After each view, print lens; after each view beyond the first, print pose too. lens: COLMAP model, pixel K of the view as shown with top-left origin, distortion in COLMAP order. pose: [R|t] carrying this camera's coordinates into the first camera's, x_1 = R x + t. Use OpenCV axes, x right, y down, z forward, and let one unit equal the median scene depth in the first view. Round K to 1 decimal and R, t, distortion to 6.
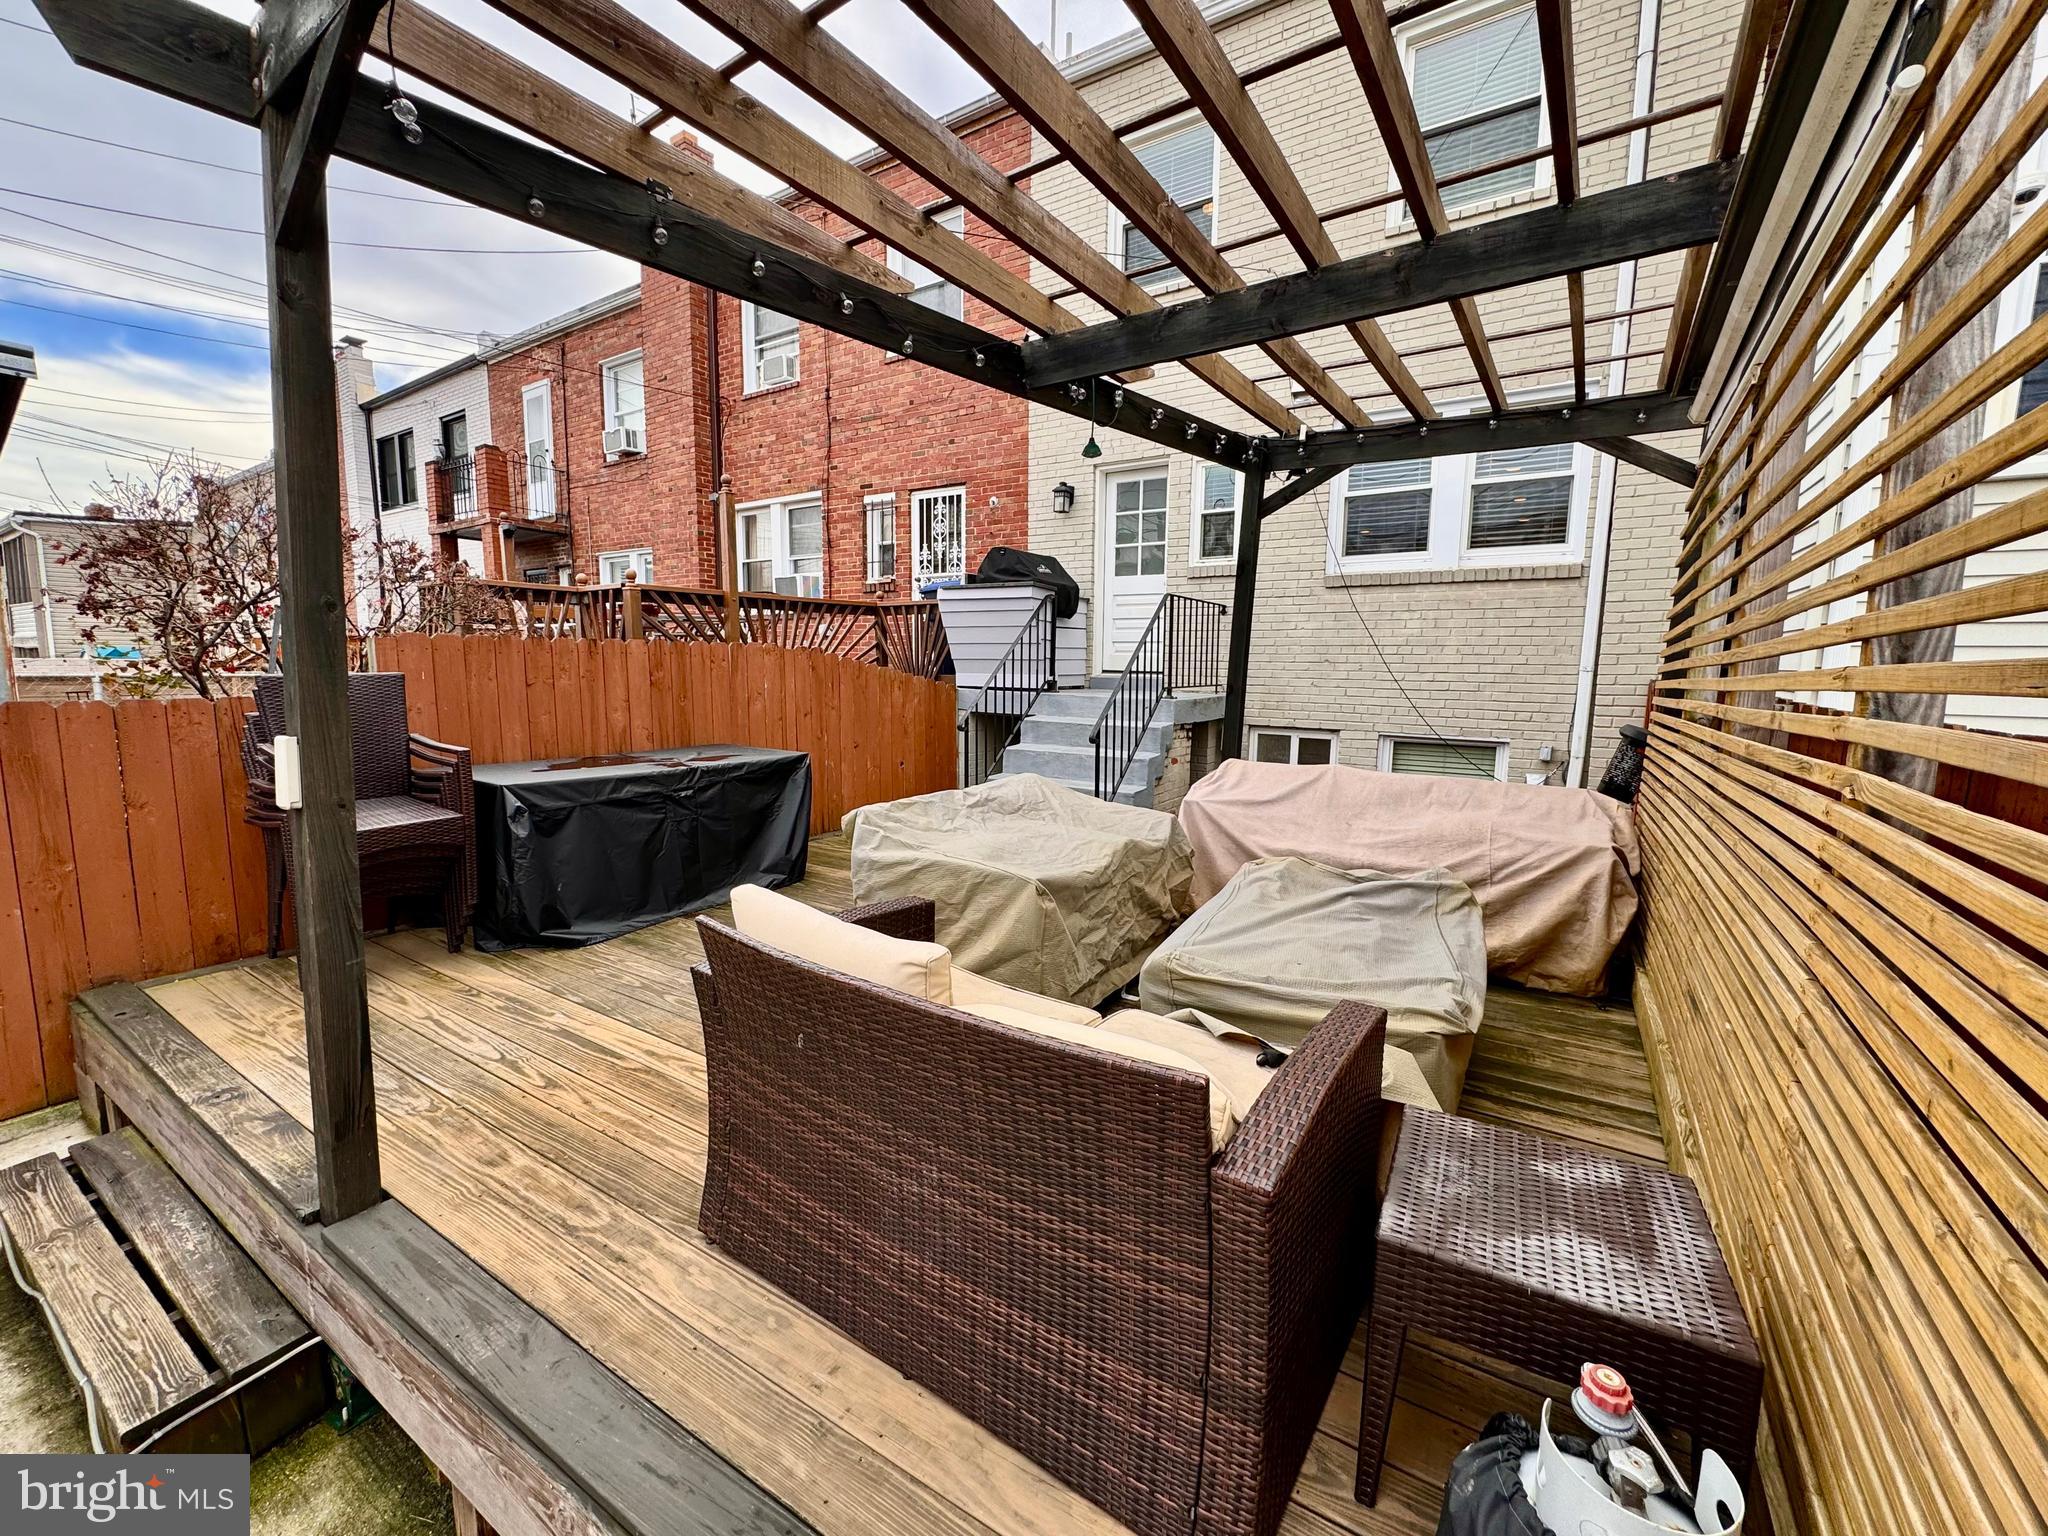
lens RADIAL K [[814.0, 0, 1021.8], [0, 814.0, 766.7], [0, 0, 1]] dist [0.000470, -0.000640]
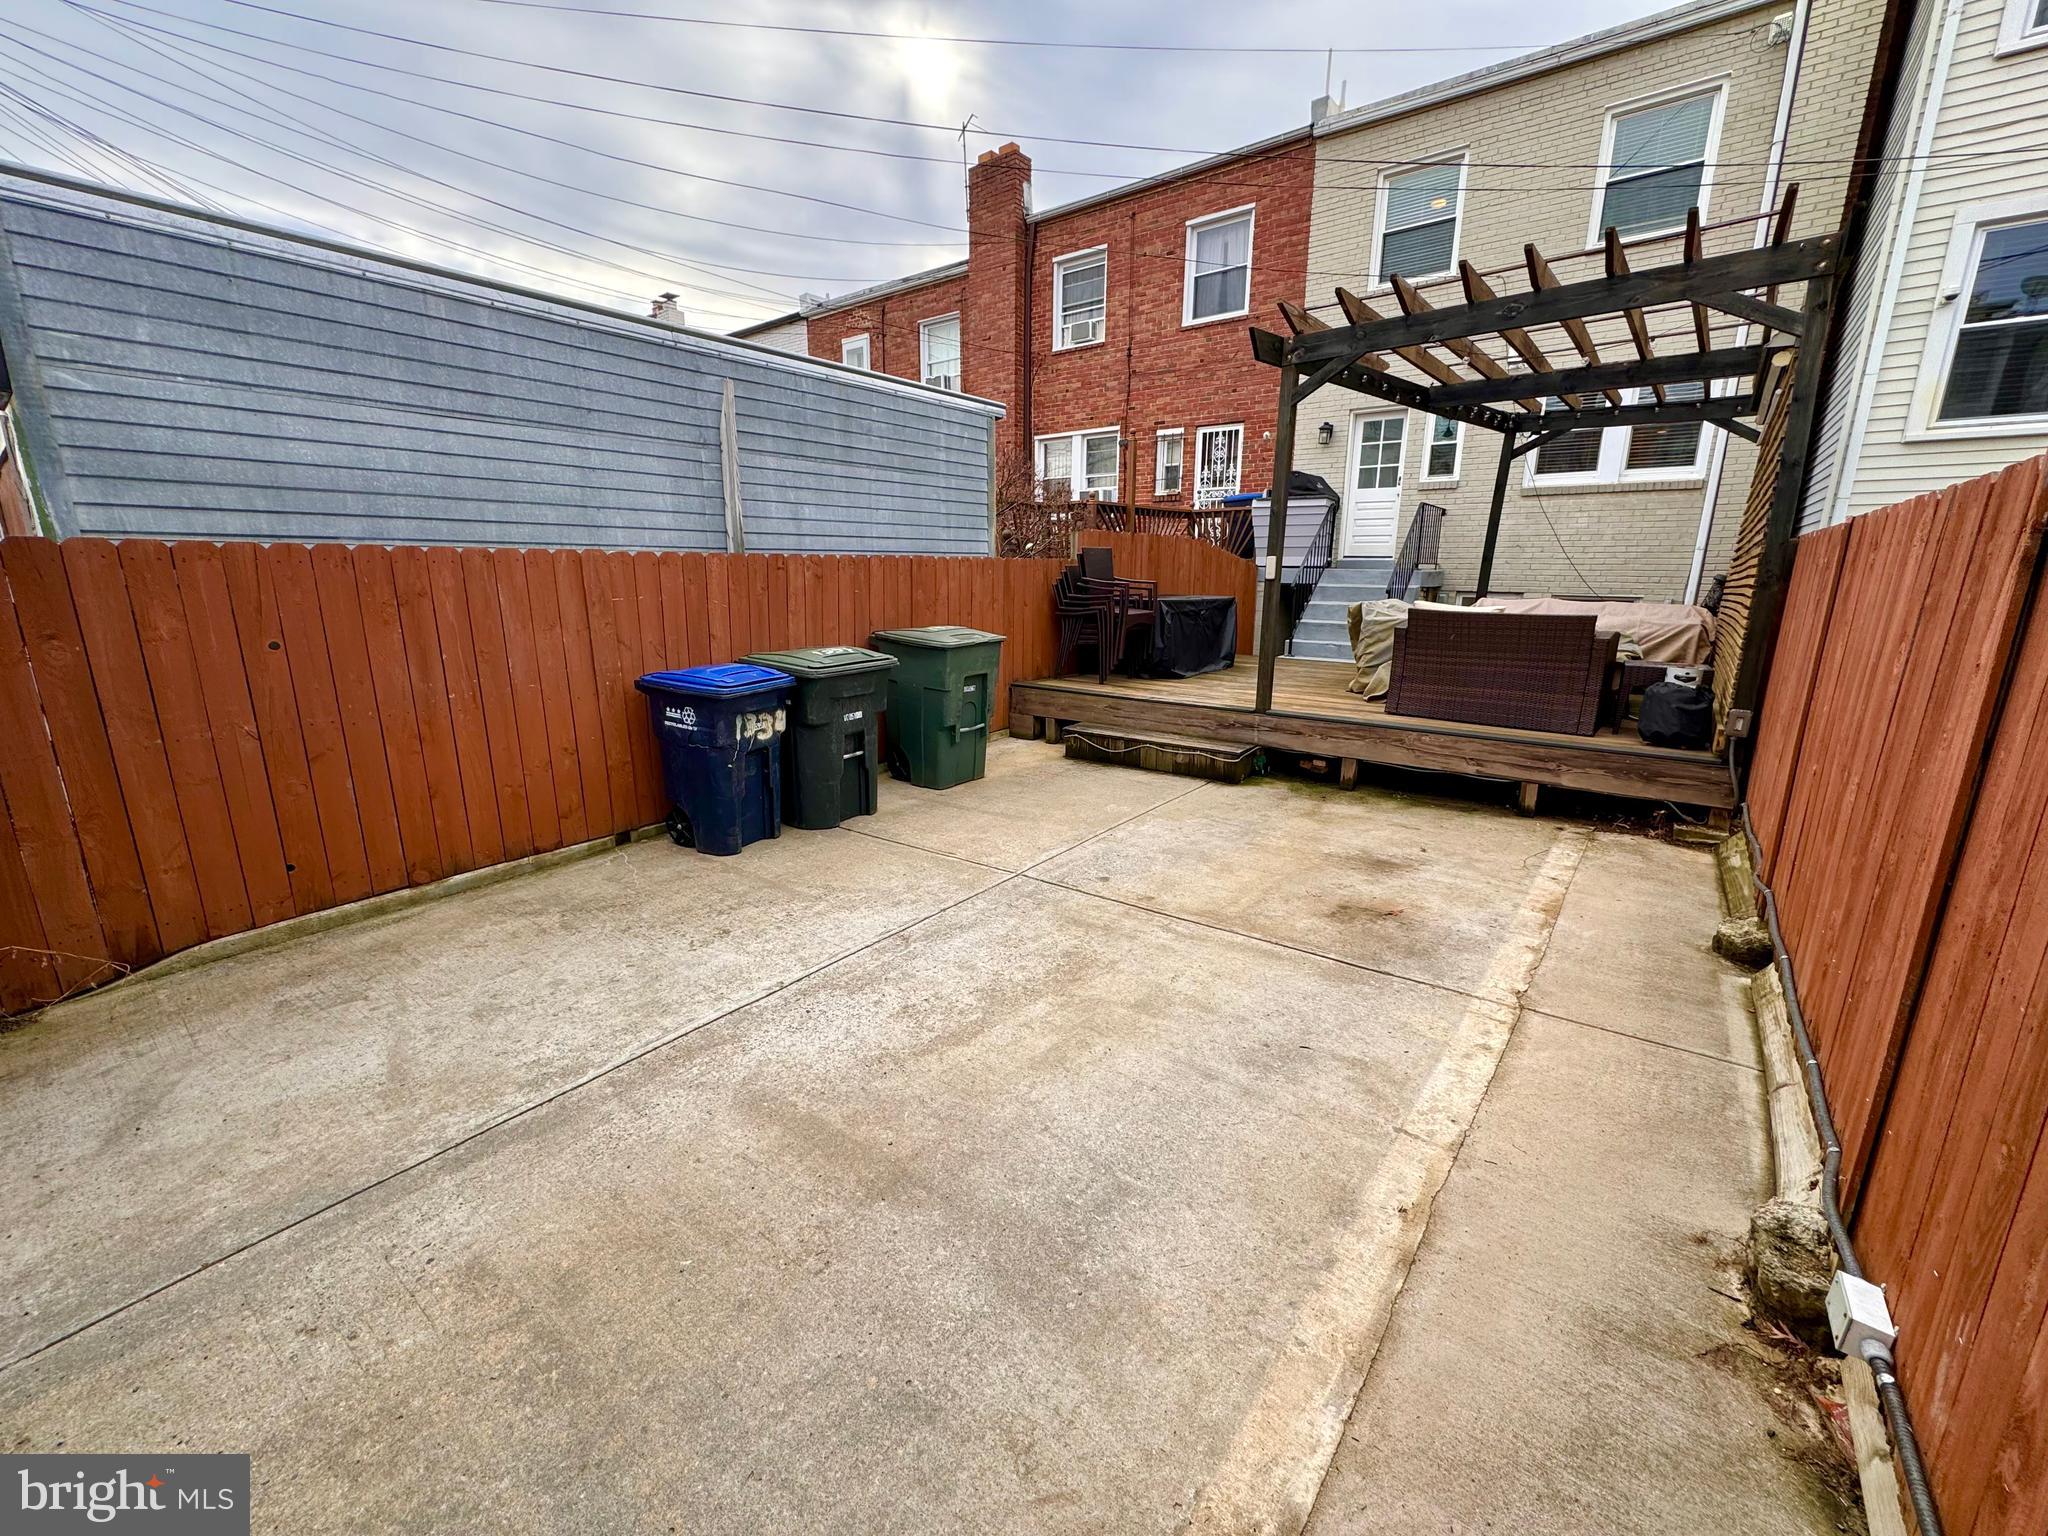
lens RADIAL K [[814.0, 0, 1021.7], [0, 814.0, 764.5], [0, 0, 1]] dist [0.000470, -0.000640]
pose [[0.996333, 0.015312, -0.084177, -0.319633], [-0.006103, 0.994069, 0.108578, 0.089142], [0.085340, -0.107666, 0.990518, -0.482589]]
